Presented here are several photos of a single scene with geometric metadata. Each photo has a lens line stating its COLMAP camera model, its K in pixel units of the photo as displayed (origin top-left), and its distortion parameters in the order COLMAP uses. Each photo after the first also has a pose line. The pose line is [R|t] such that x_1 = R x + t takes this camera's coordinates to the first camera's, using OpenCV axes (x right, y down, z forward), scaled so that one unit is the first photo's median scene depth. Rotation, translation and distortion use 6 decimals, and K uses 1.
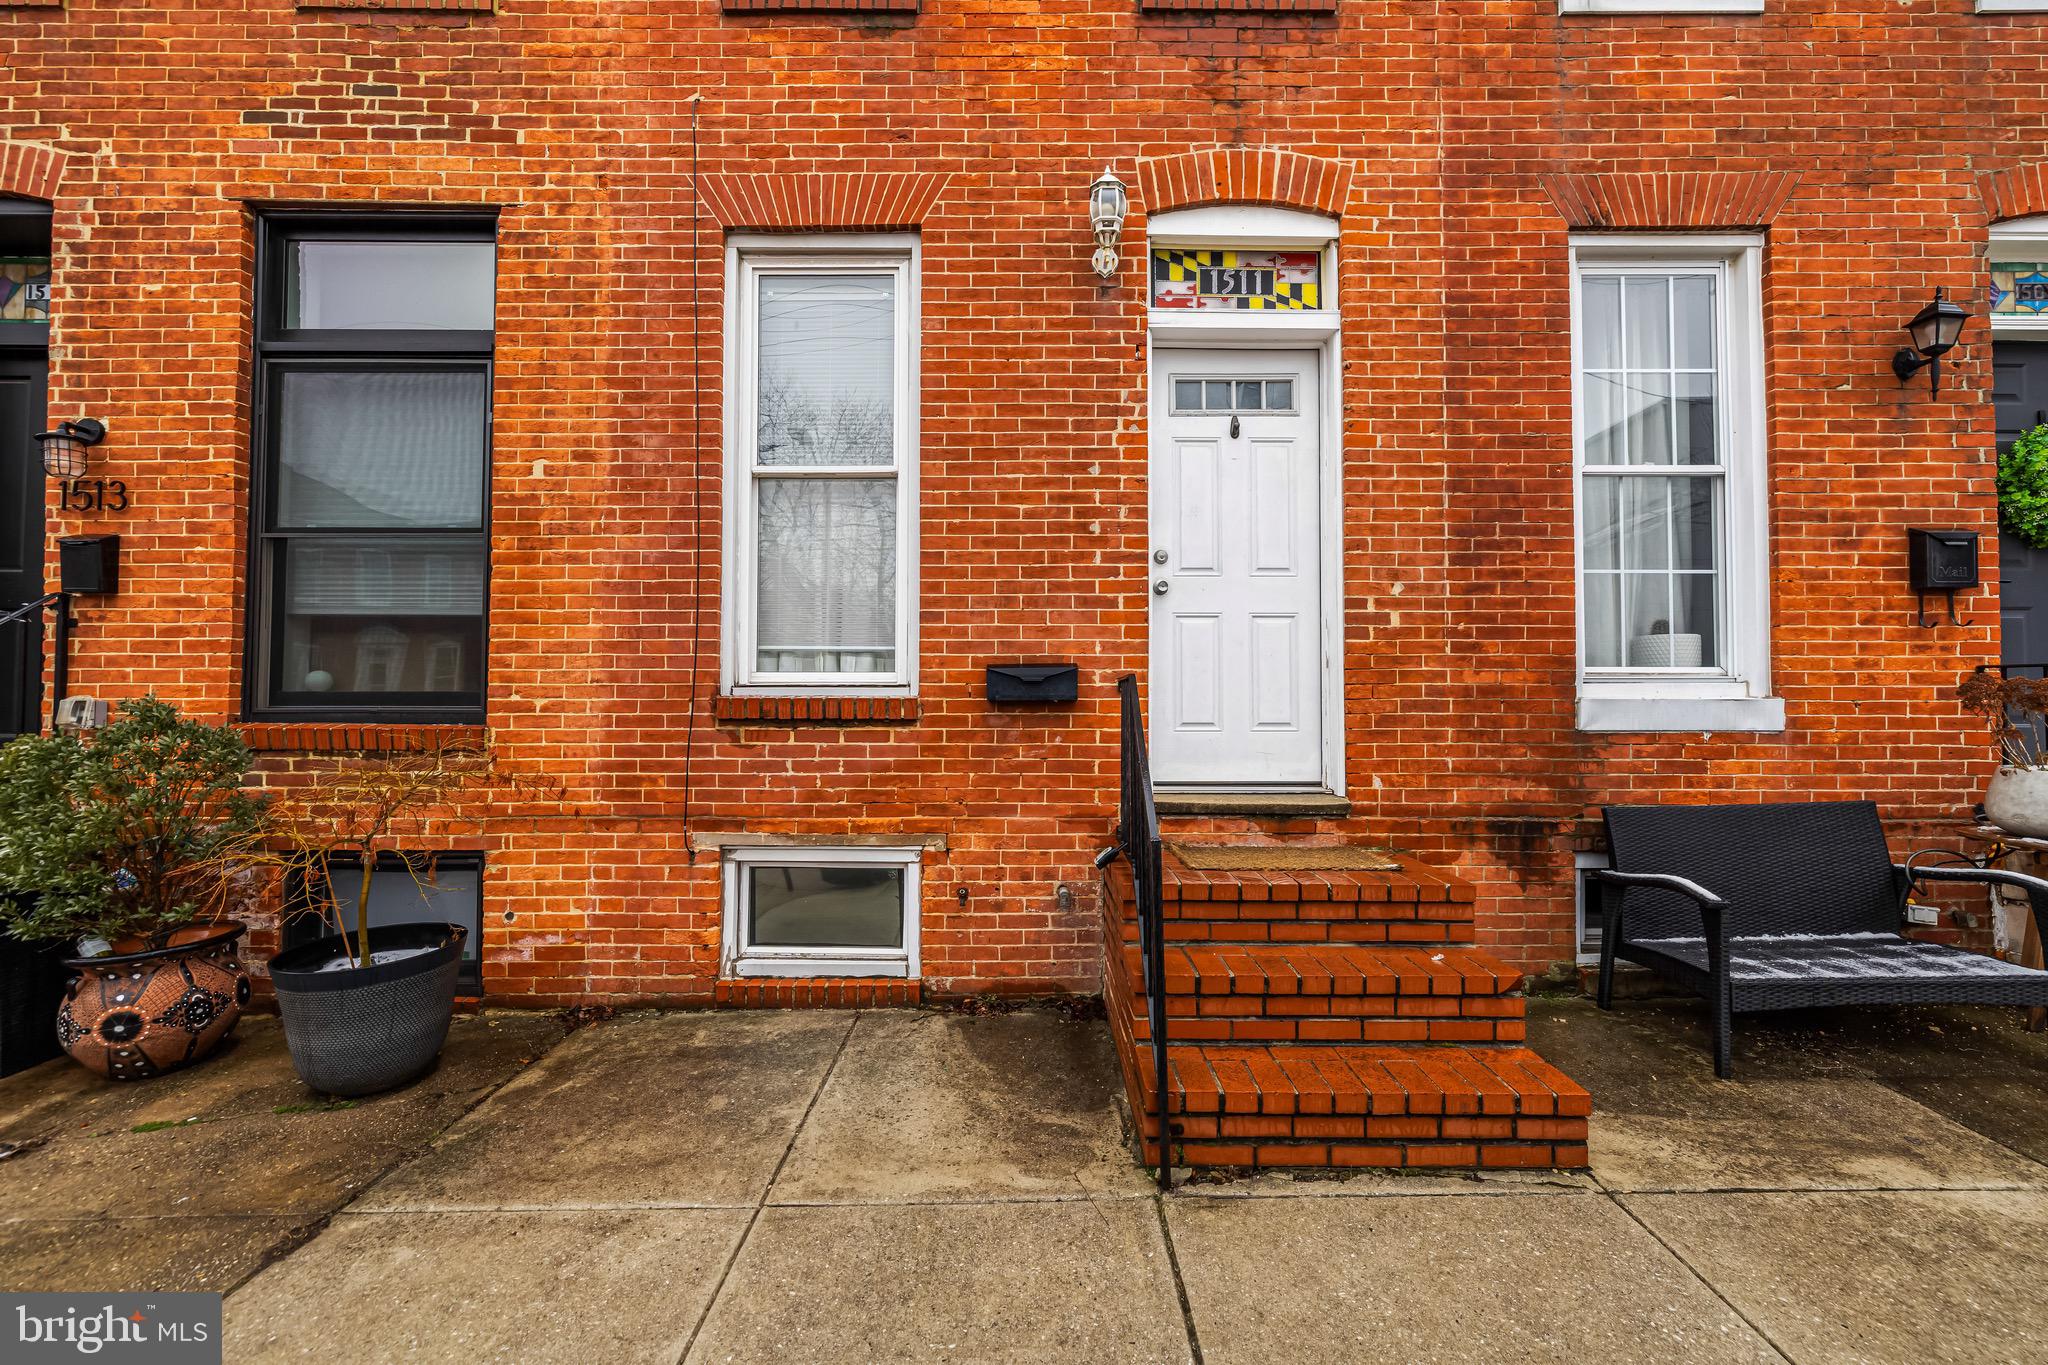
lens RADIAL K [[861.3, 0, 1029.7], [0, 861.3, 675.1], [0, 0, 1]] dist [0.000898, 0.000125]
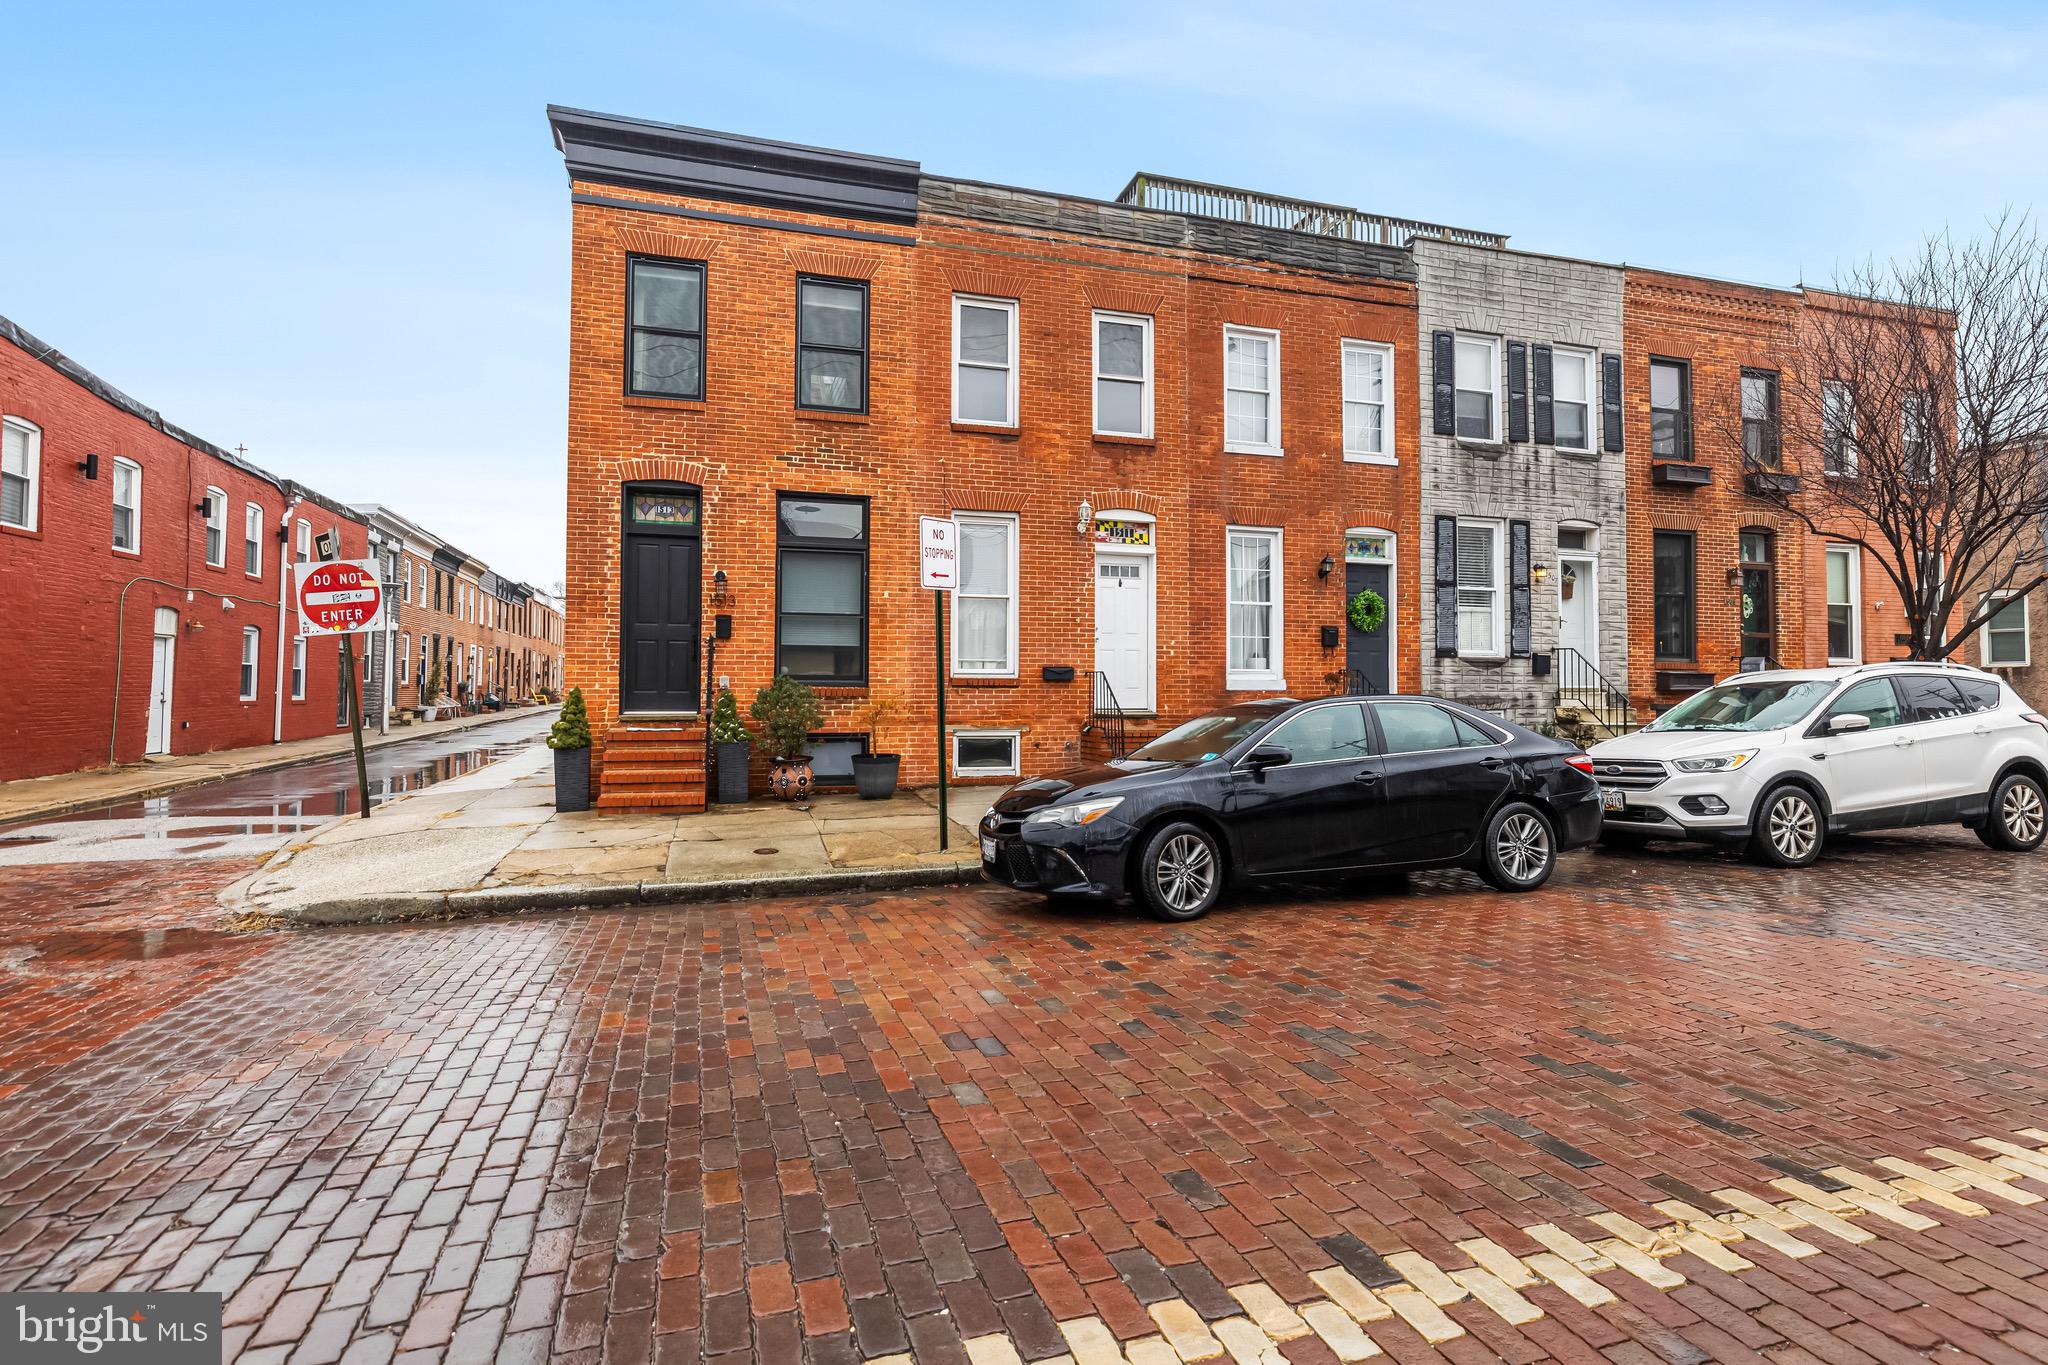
lens RADIAL K [[1047.2, 0, 1024.0], [0, 1047.2, 682.5], [0, 0, 1]] dist [-0.001124, -0.000026]
pose [[0.956554, 0.003640, 0.291533, -1.120119], [-0.008143, 0.999866, 0.014233, -0.008900], [-0.291442, -0.015989, 0.956455, -2.314690]]
